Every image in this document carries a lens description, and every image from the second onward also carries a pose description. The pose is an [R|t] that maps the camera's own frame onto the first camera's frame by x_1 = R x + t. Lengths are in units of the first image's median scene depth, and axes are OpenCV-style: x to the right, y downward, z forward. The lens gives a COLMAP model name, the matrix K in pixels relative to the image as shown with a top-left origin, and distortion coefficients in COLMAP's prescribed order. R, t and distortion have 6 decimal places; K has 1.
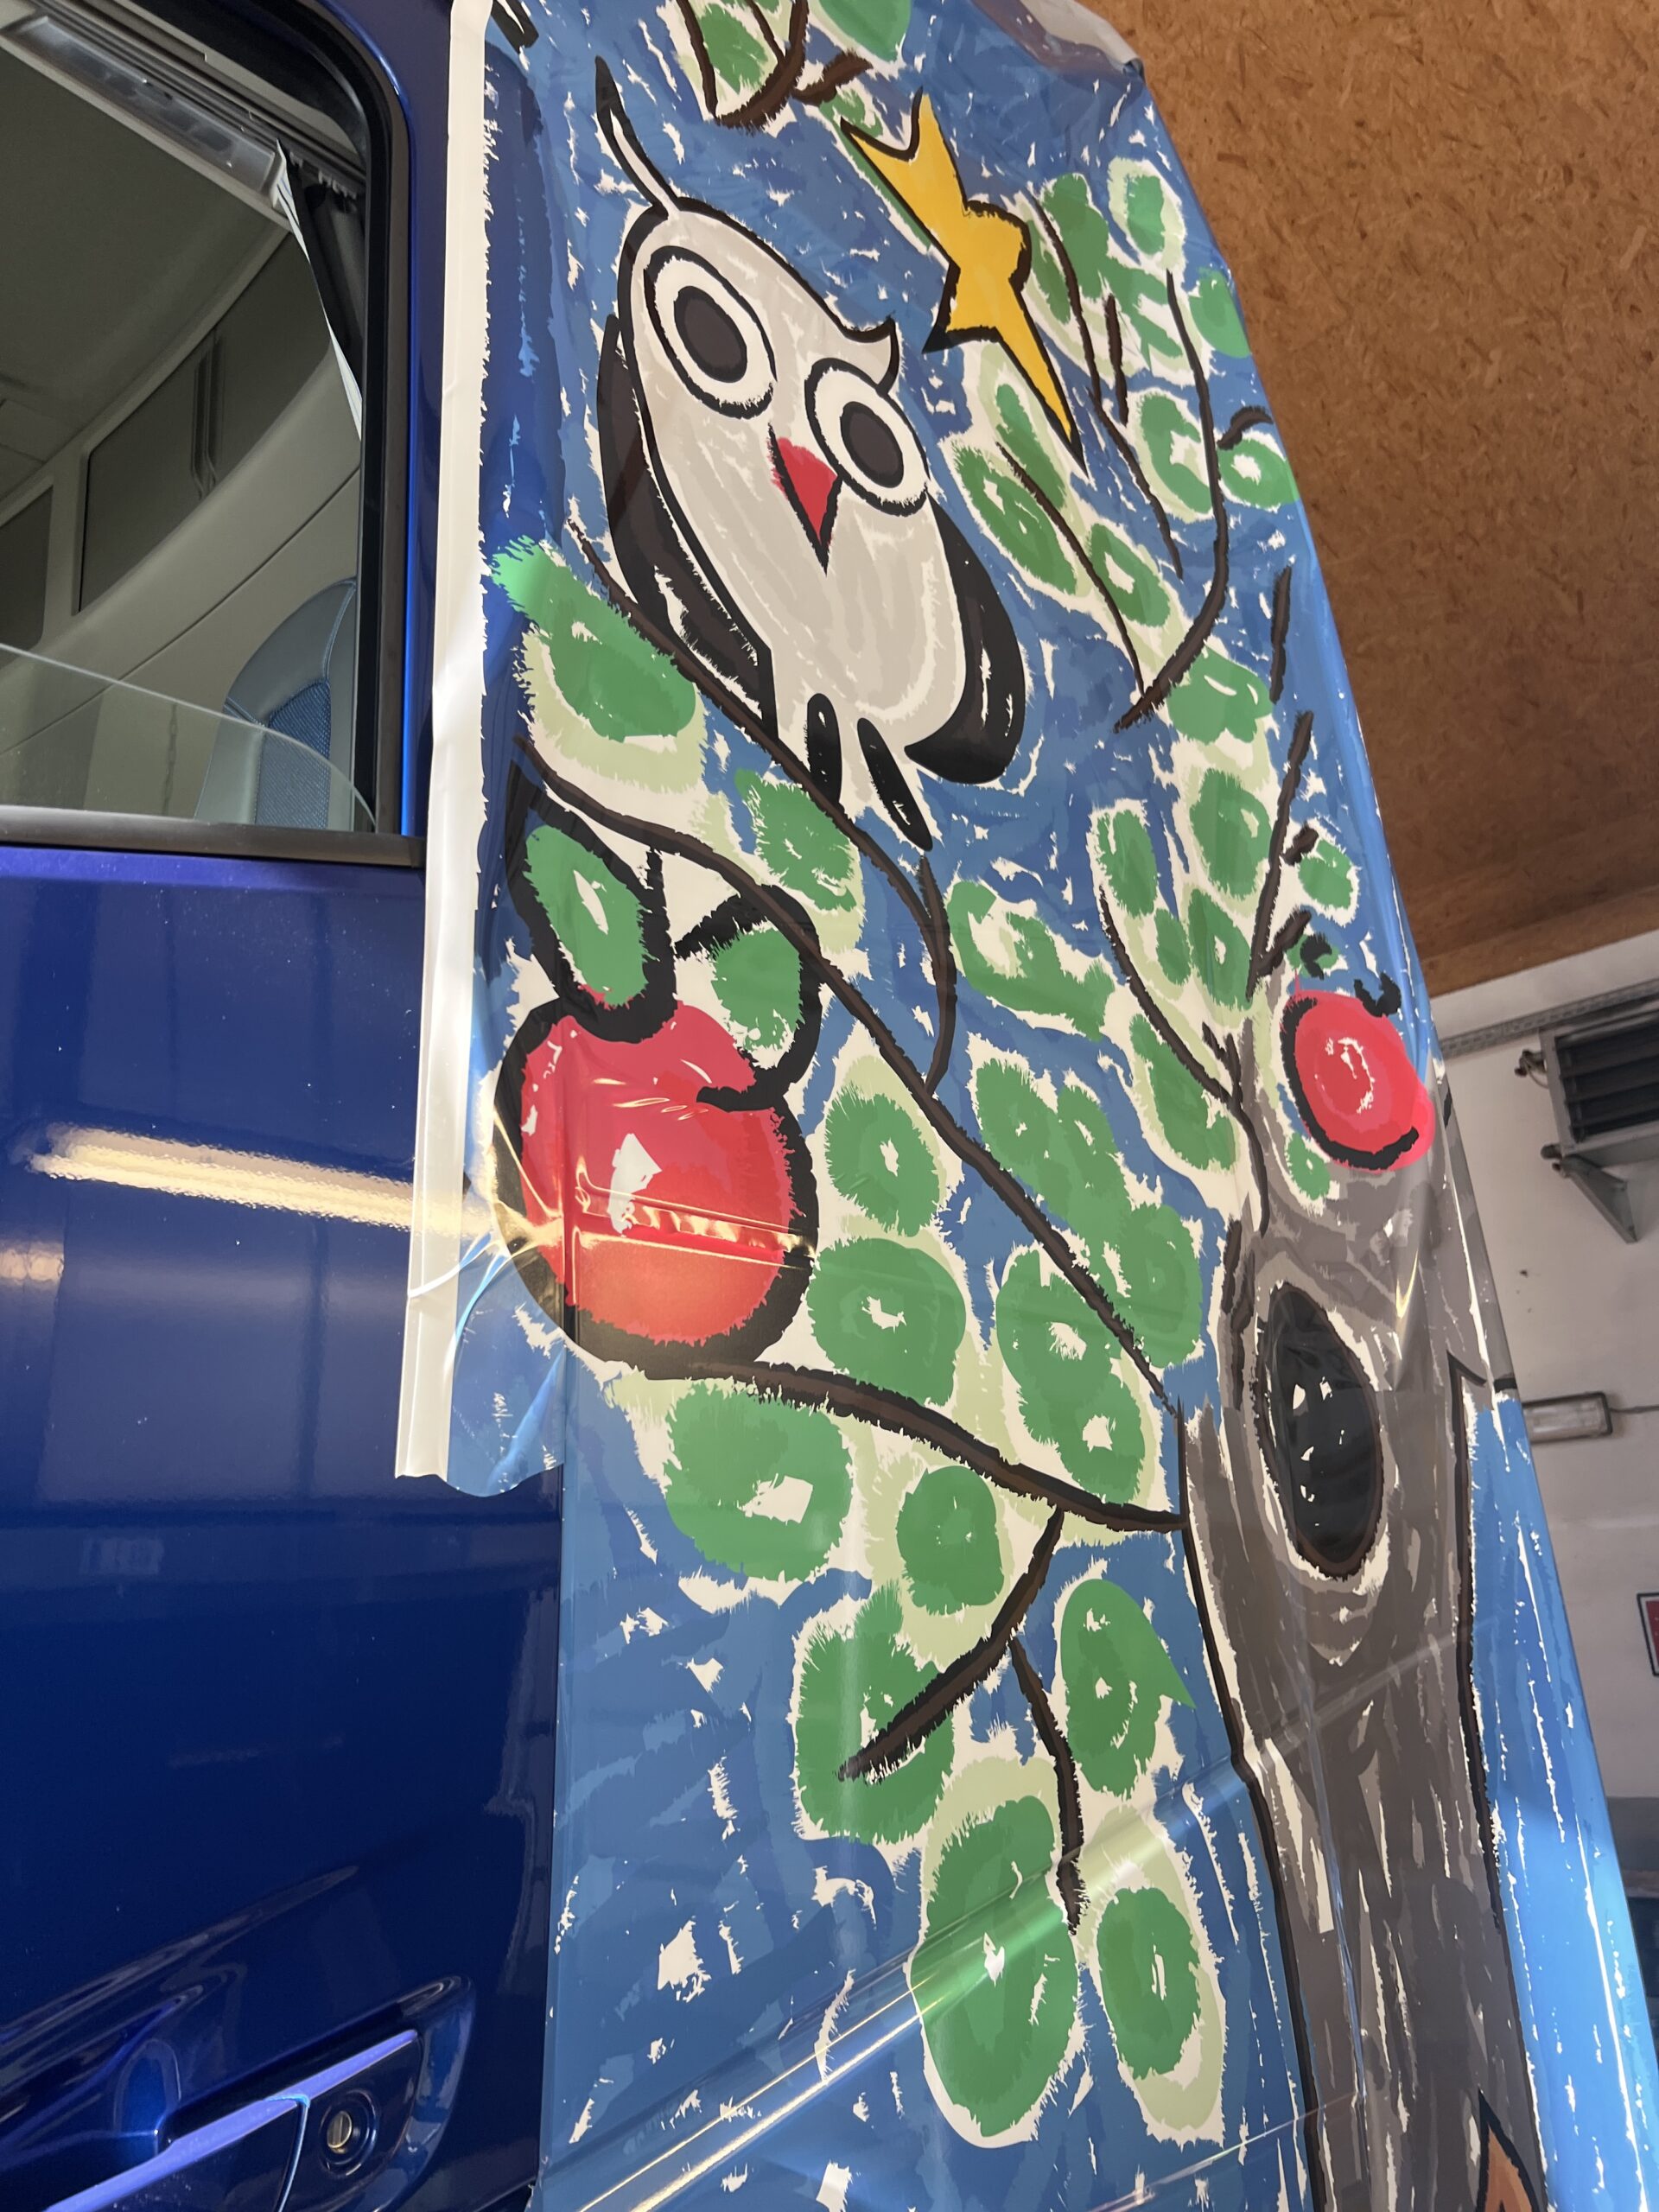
lens RADIAL K [[1653.8, 0, 829.5], [0, 1653.8, 1106.0], [0, 0, 1]] dist [-0.002537, -0.006745]
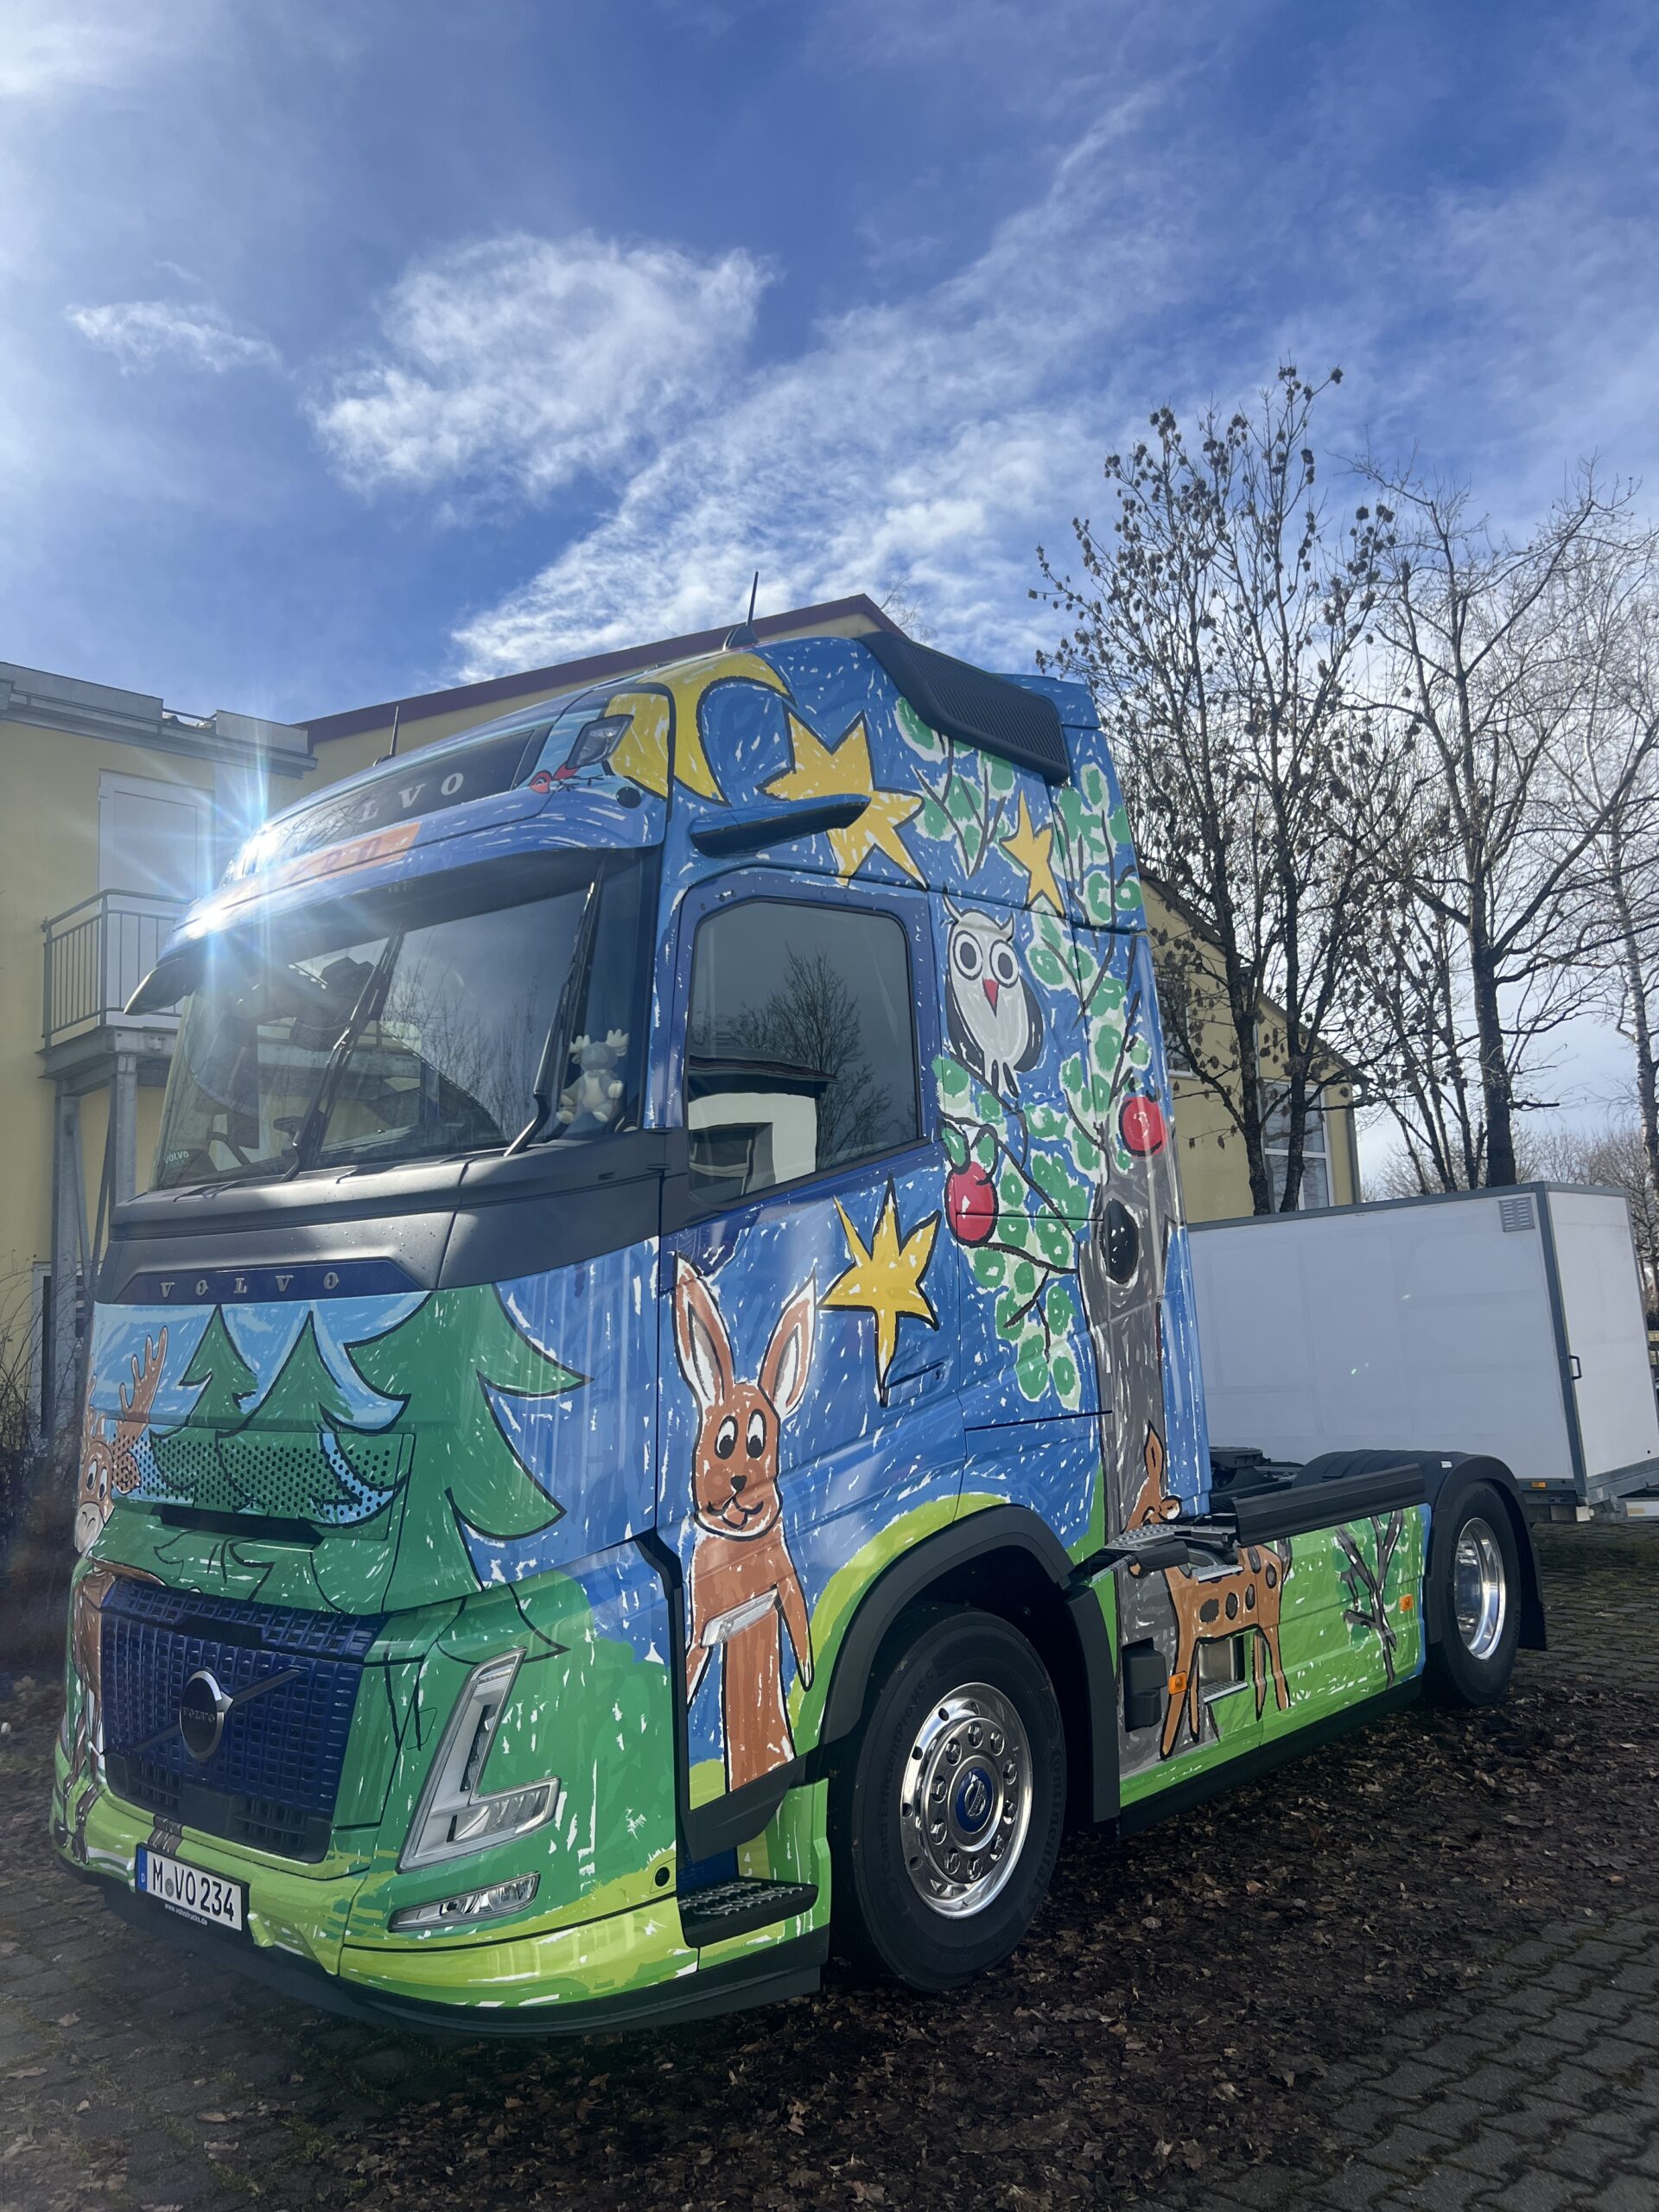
lens RADIAL K [[1653.8, 0, 829.5], [0, 1653.8, 1106.0], [0, 0, 1]] dist [-0.002537, -0.006745]
pose [[0.998437, 0.020954, 0.051815, -0.568729], [-0.031099, 0.978577, 0.203519, -0.885605], [-0.046441, -0.204812, 0.977699, -2.646065]]
